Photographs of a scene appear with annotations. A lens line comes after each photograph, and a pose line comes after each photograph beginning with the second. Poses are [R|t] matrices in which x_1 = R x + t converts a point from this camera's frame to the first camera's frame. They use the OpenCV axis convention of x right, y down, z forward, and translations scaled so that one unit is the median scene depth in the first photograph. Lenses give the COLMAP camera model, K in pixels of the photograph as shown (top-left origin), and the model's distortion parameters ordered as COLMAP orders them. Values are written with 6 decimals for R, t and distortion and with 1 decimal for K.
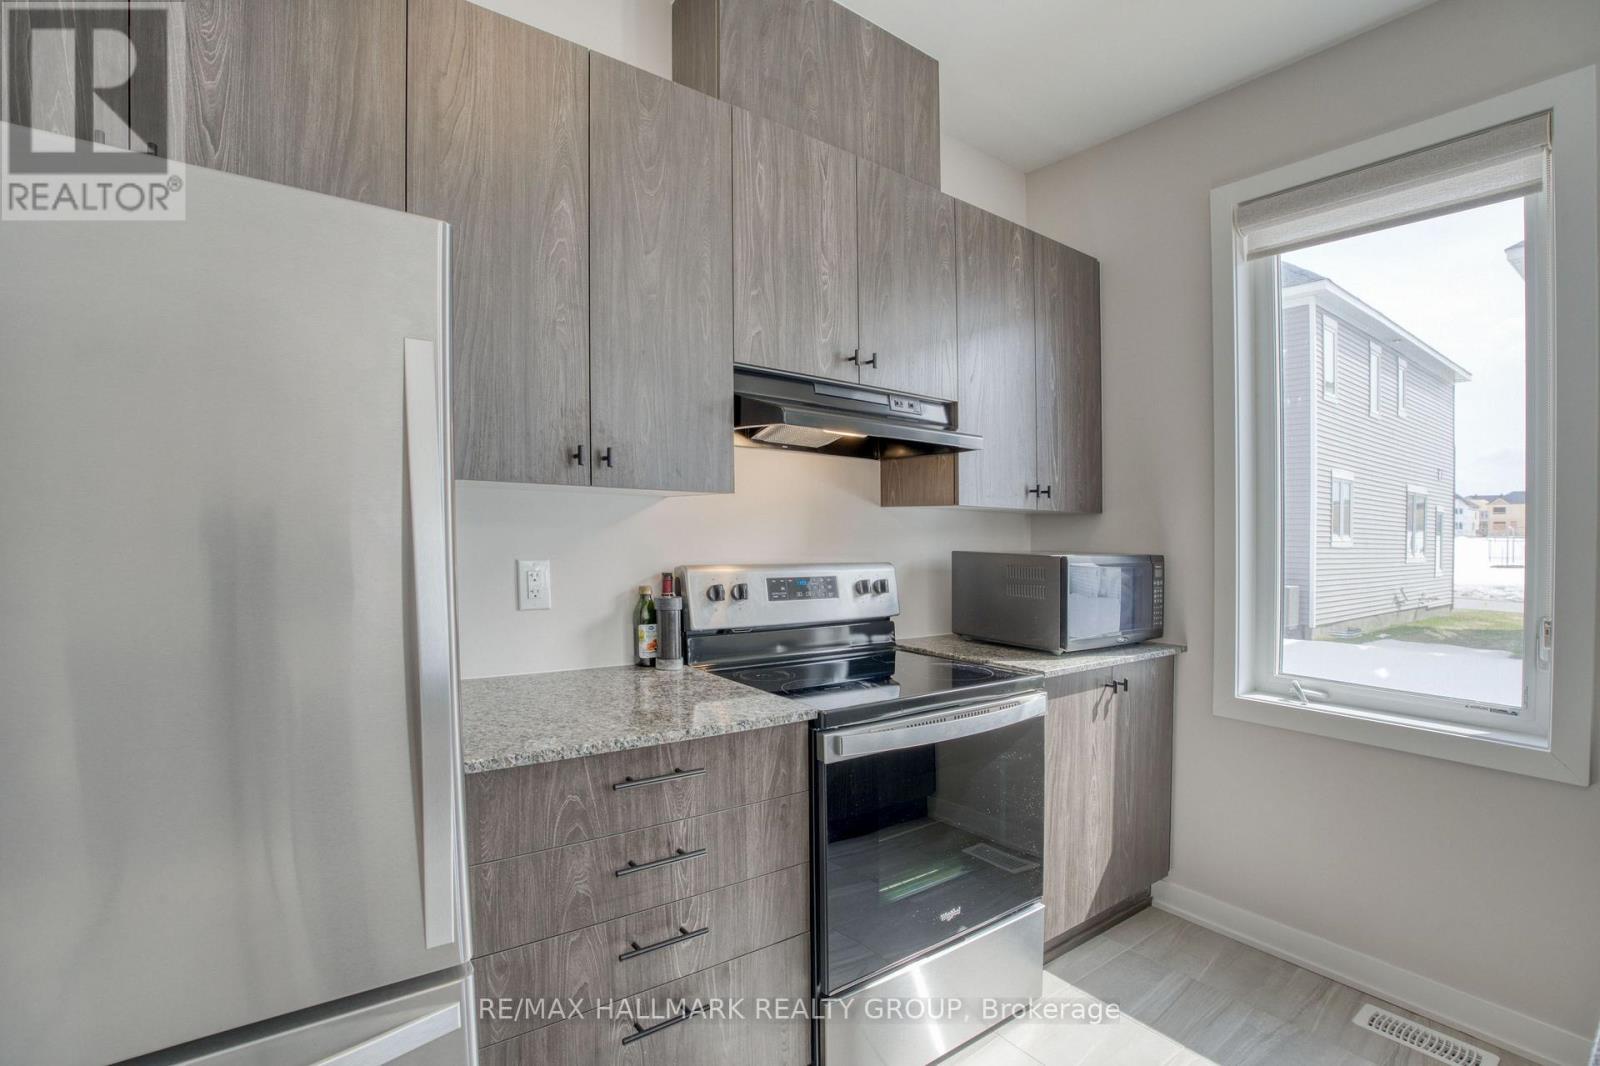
lens RADIAL K [[740.9, 0, 792.8], [0, 740.9, 562.2], [0, 0, 1]] dist [-0.062889, 0.012536]
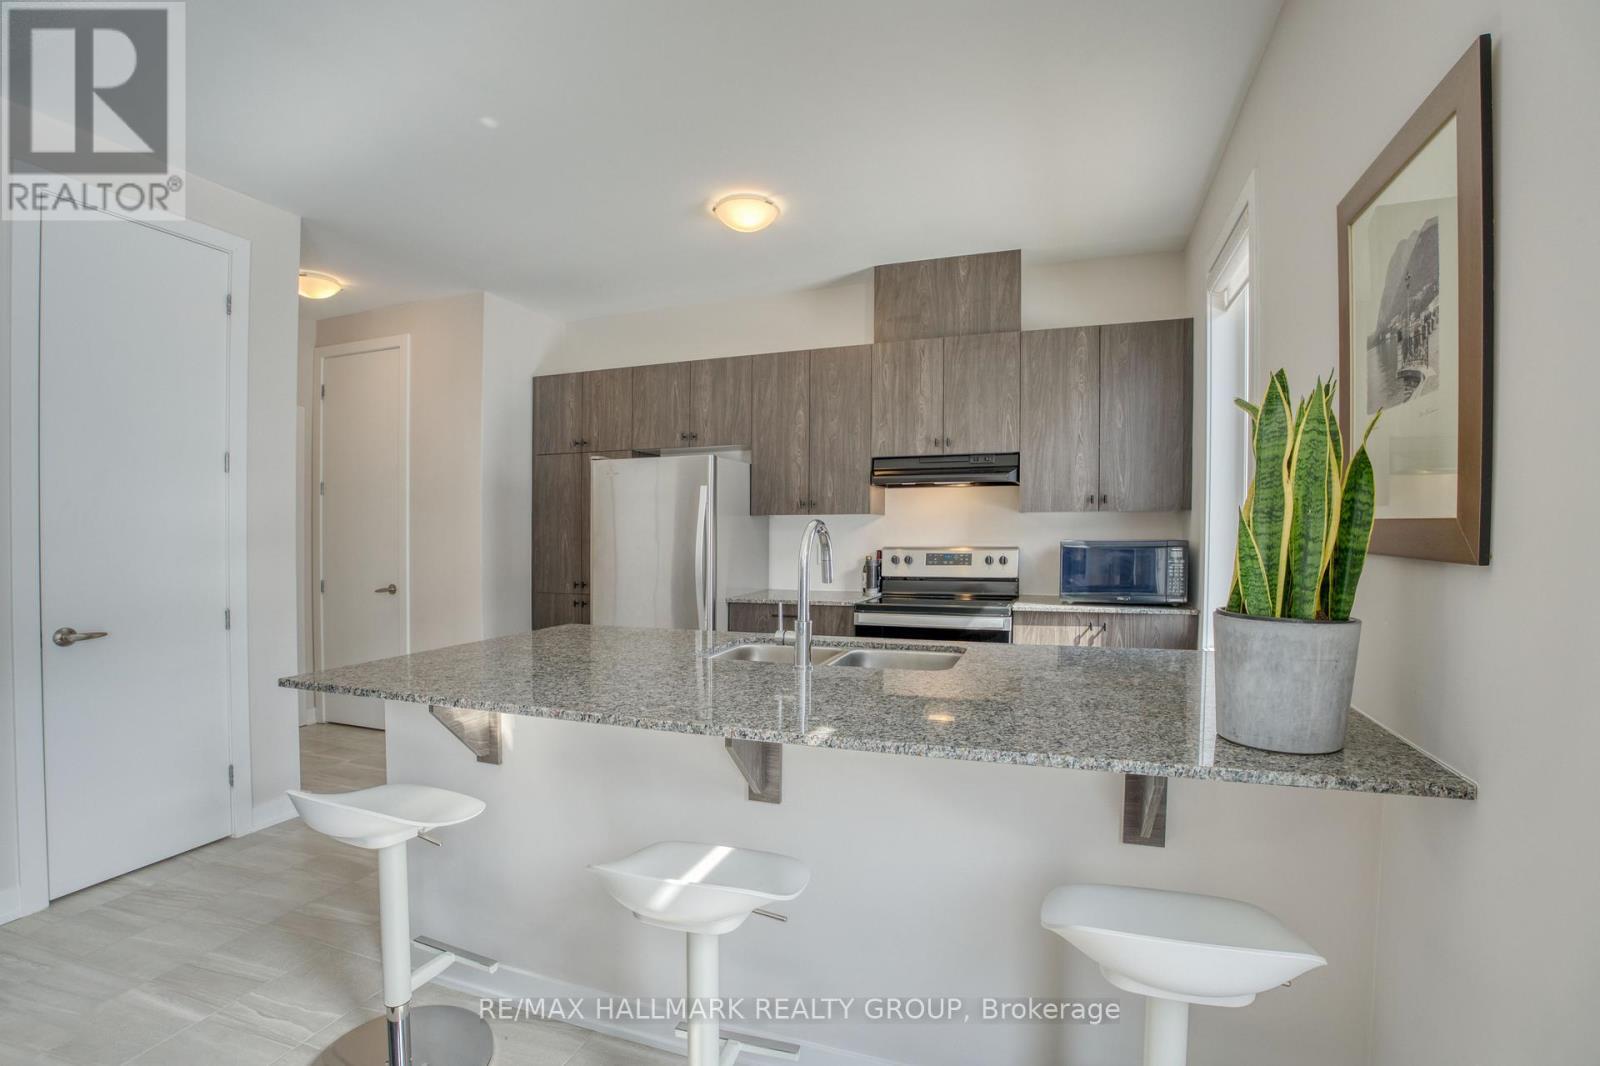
lens RADIAL K [[743.3, 0, 802.6], [0, 743.3, 524.9], [0, 0, 1]] dist [-0.036622, 0.000186]
pose [[0.556424, -0.023936, -0.830554, 1.504461], [-0.023862, 0.998712, -0.044769, 0.044433], [0.830556, 0.044729, 0.555136, -0.400463]]
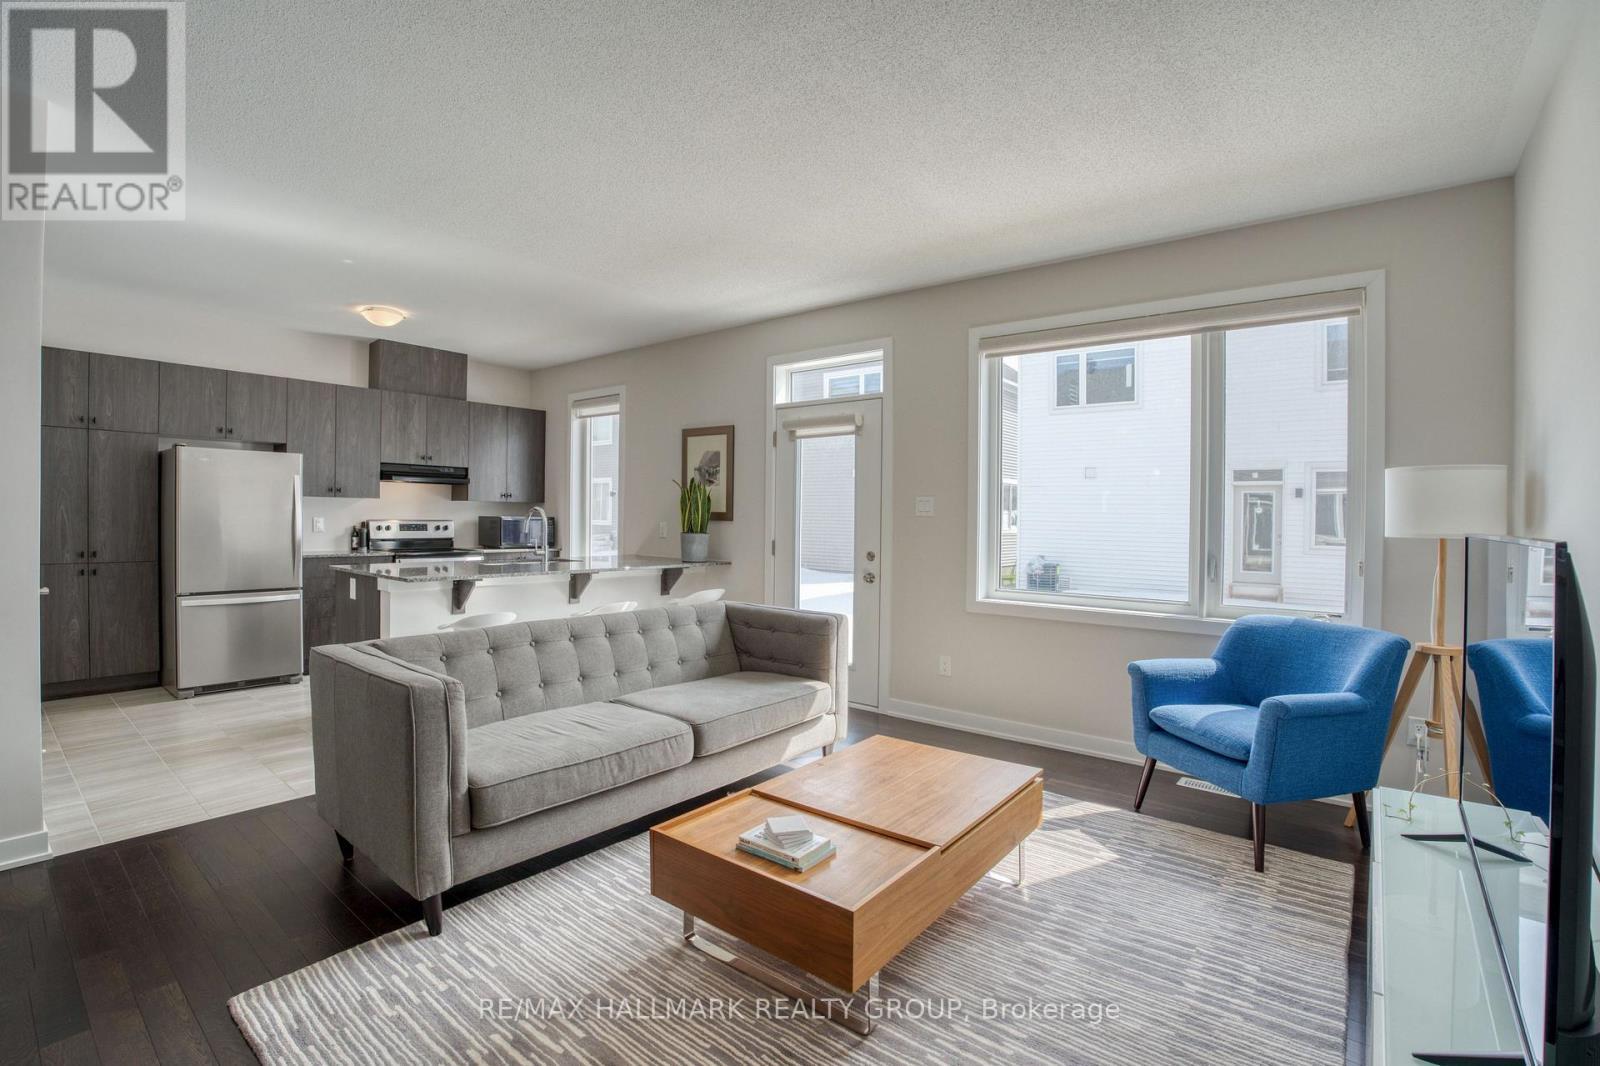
lens RADIAL K [[743.3, 0, 802.6], [0, 743.3, 524.9], [0, 0, 1]] dist [-0.036622, 0.000186]
pose [[0.964820, -0.003406, 0.262891, 0.847144], [0.011717, 0.999480, -0.030051, 0.148031], [-0.262652, 0.032074, 0.964358, -2.619425]]
